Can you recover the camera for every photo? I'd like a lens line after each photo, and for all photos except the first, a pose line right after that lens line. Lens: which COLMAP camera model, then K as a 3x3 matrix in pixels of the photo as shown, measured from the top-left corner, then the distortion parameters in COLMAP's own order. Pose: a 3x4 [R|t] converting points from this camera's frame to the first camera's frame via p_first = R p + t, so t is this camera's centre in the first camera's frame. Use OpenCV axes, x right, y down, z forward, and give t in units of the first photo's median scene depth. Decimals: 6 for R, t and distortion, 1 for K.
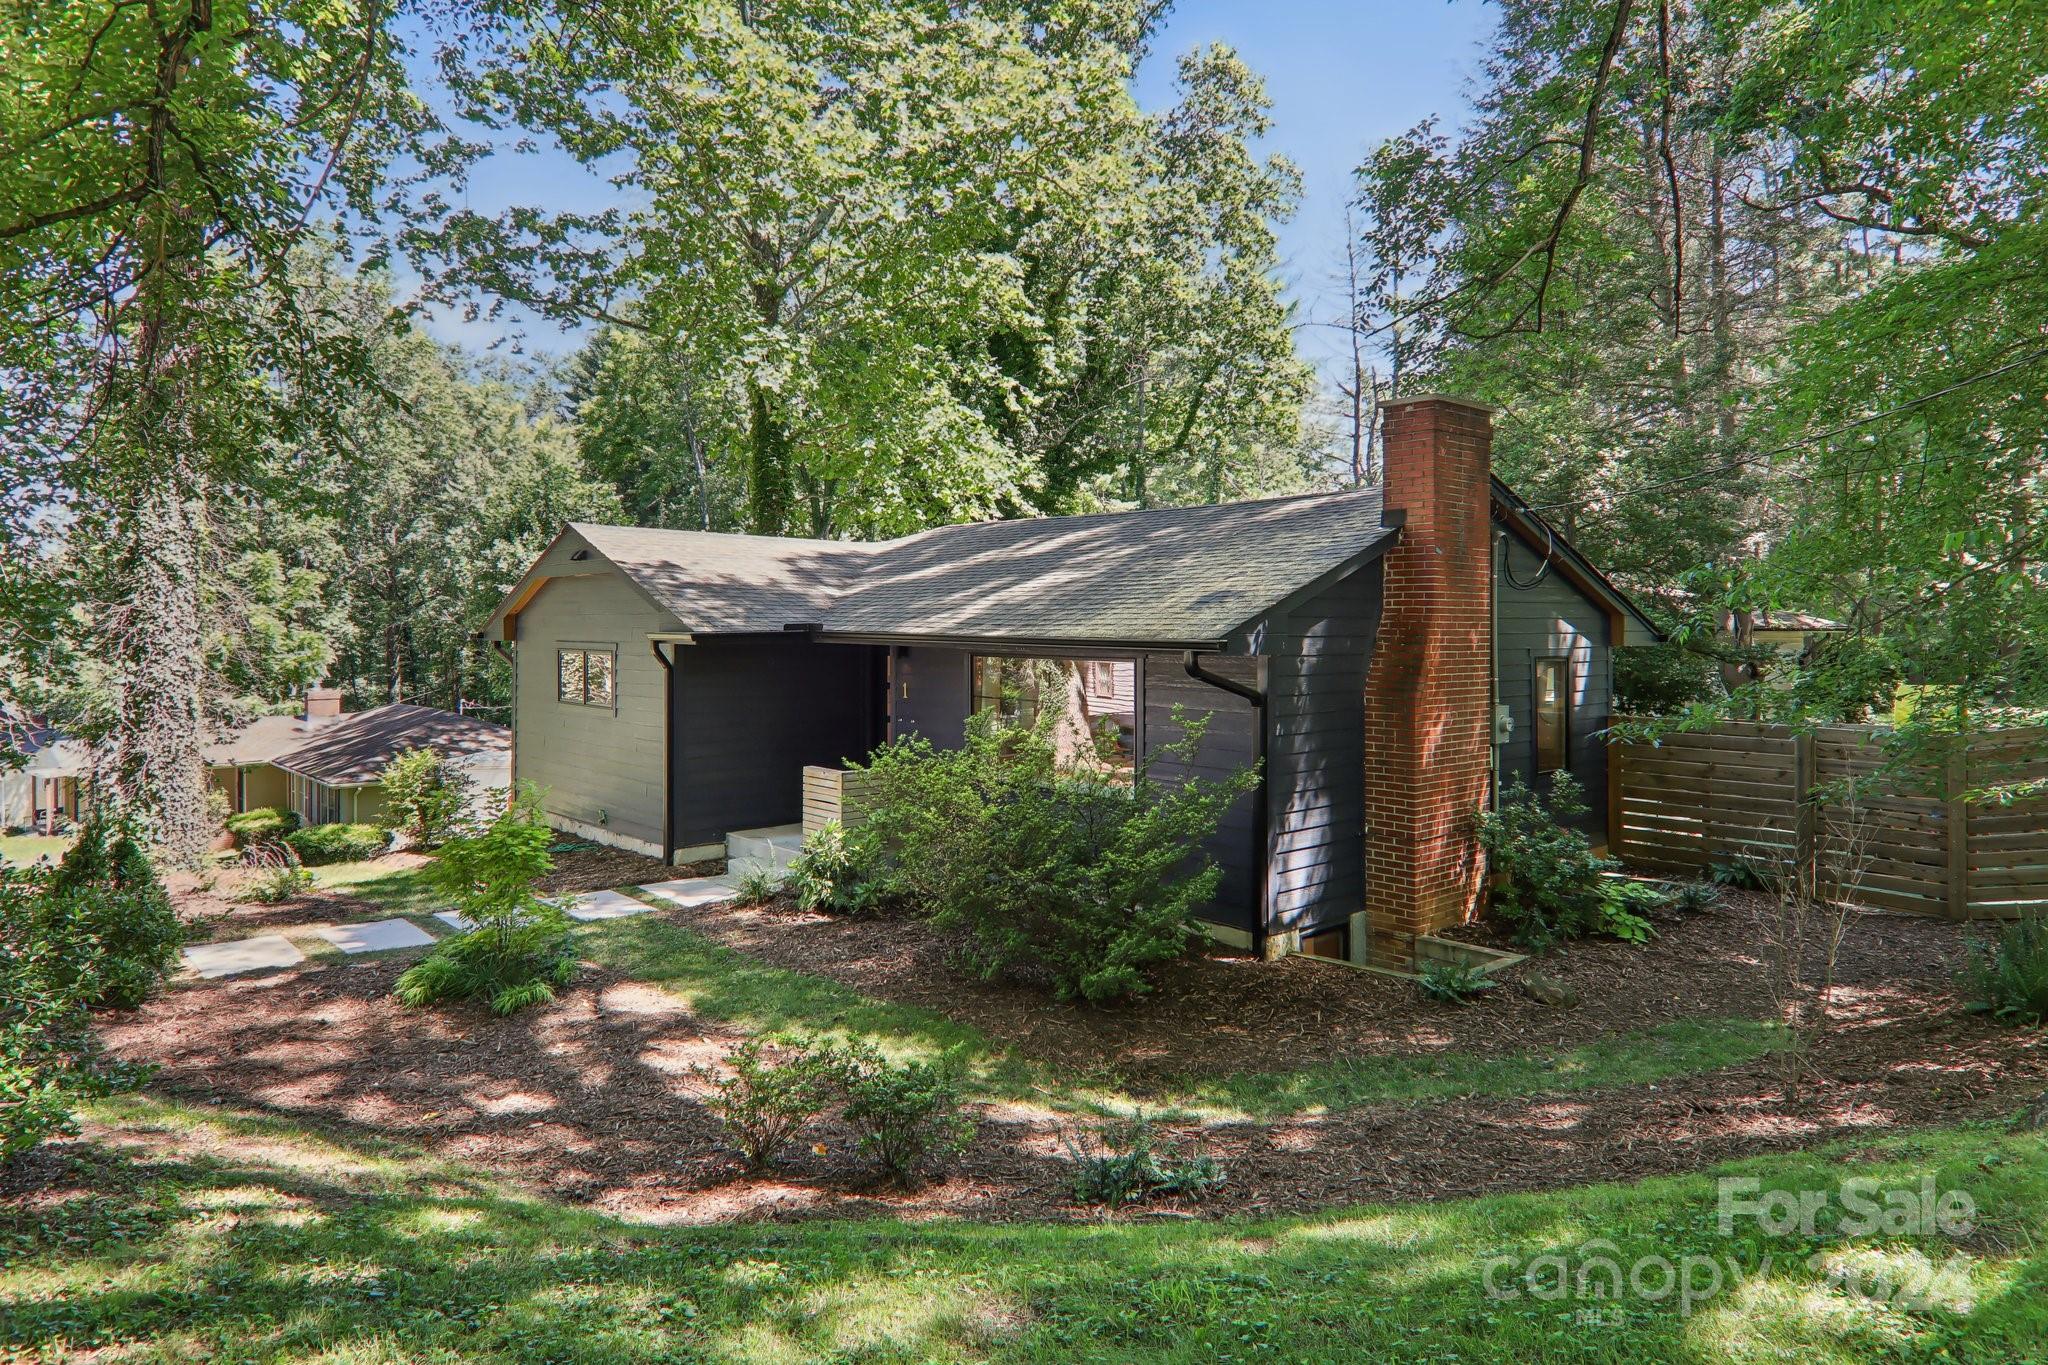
lens RADIAL K [[1158.0, 0, 1020.2], [0, 1158.0, 718.5], [0, 0, 1]] dist [0.002741, -0.018235]
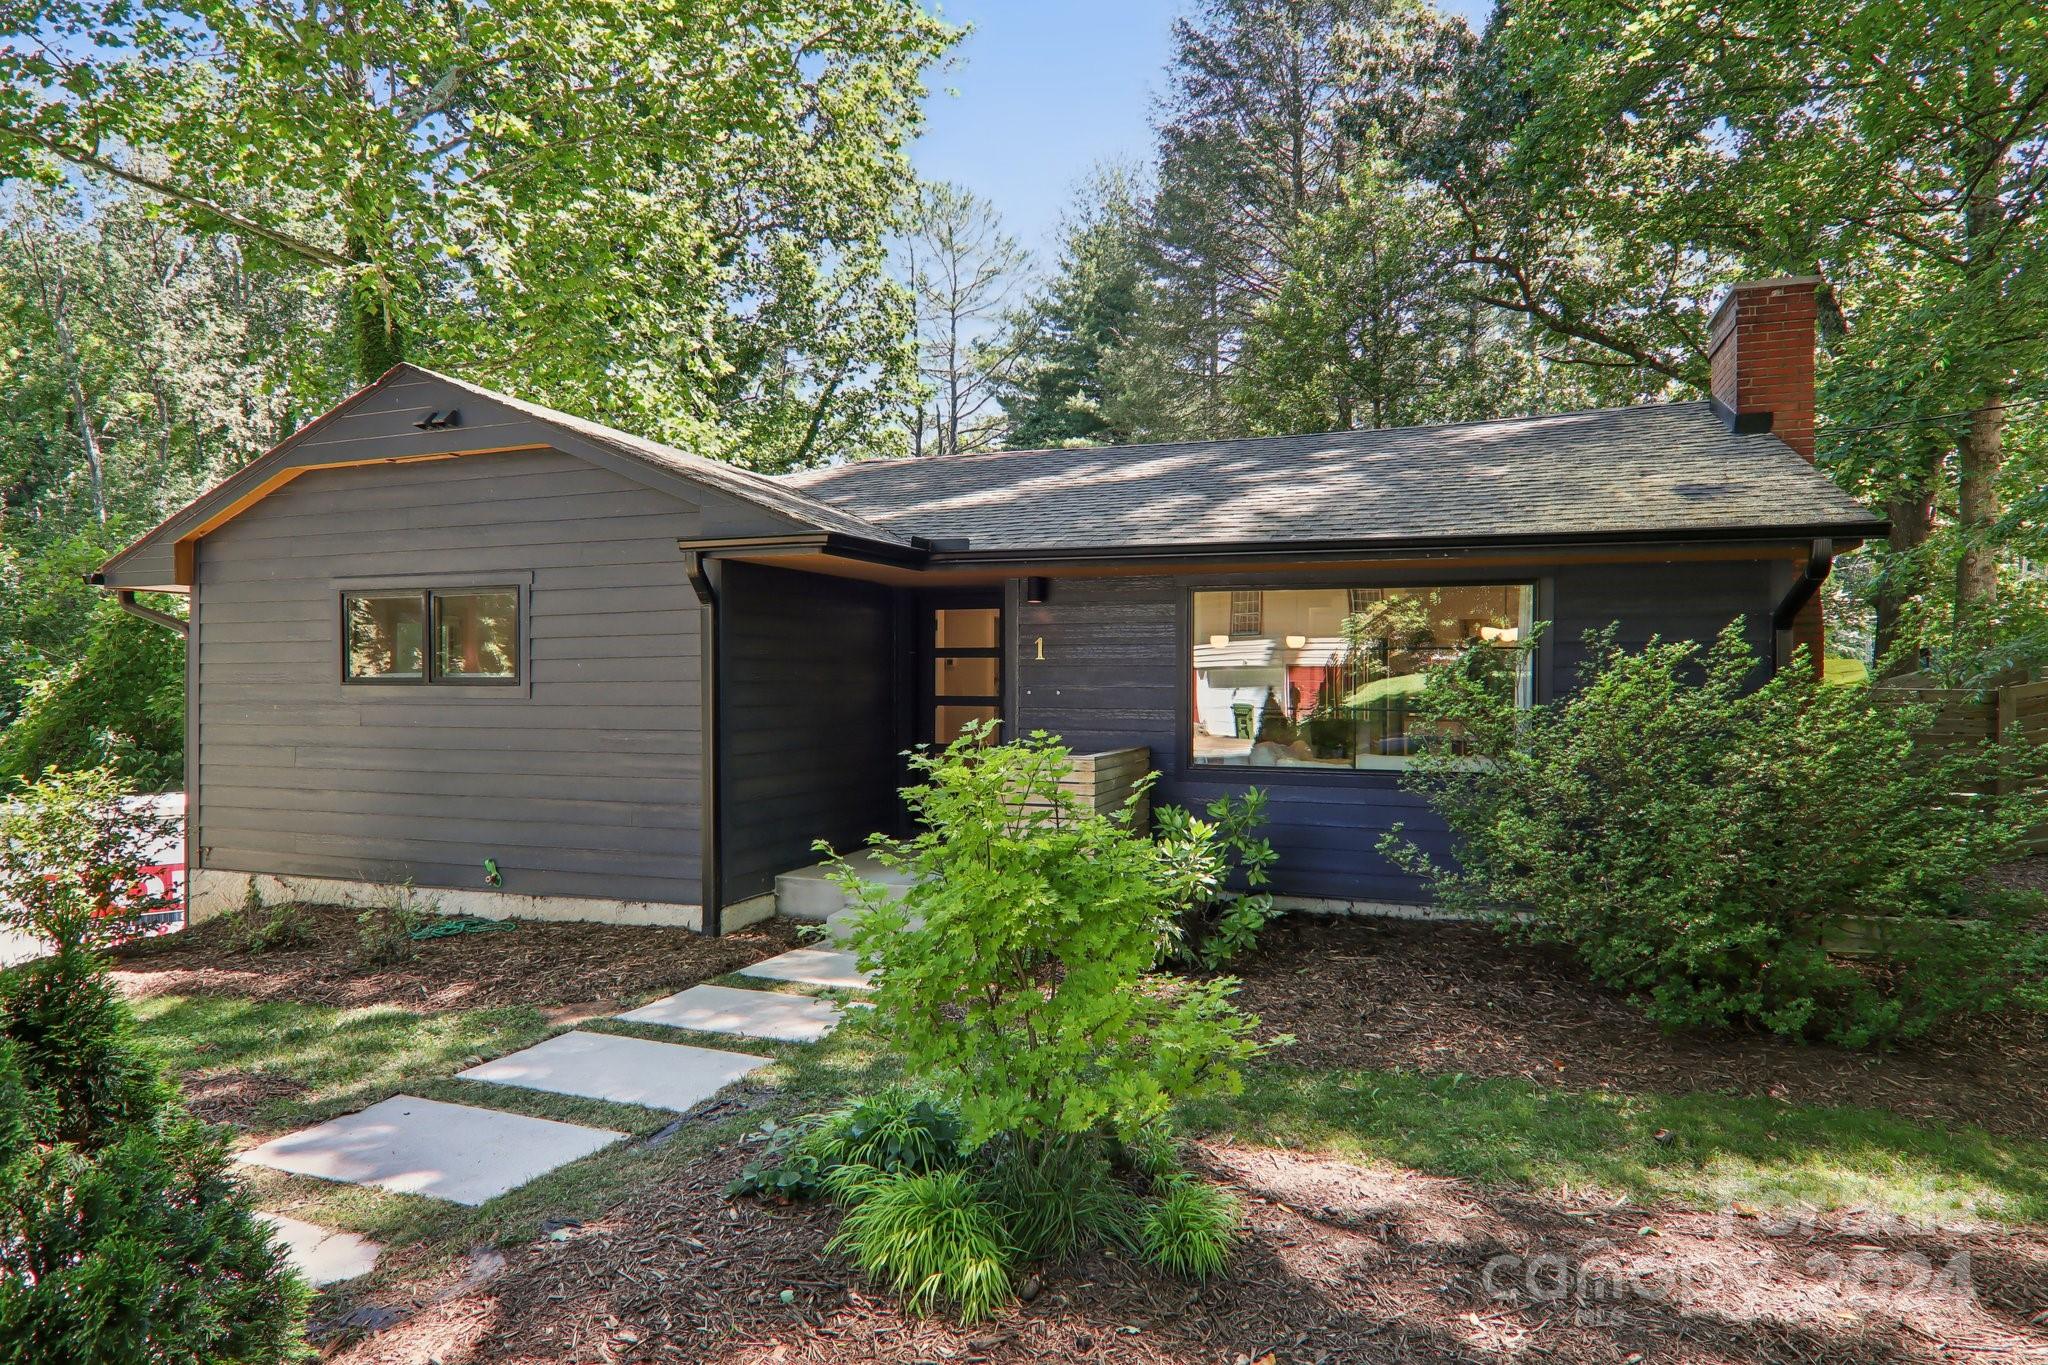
lens RADIAL K [[1168.8, 0, 1024.3], [0, 1168.8, 722.3], [0, 0, 1]] dist [0.005362, -0.018901]
pose [[0.895927, -0.009741, 0.444095, -0.598956], [0.028727, 0.998937, -0.036044, 0.064525], [-0.443272, 0.045051, 0.895254, 0.568379]]
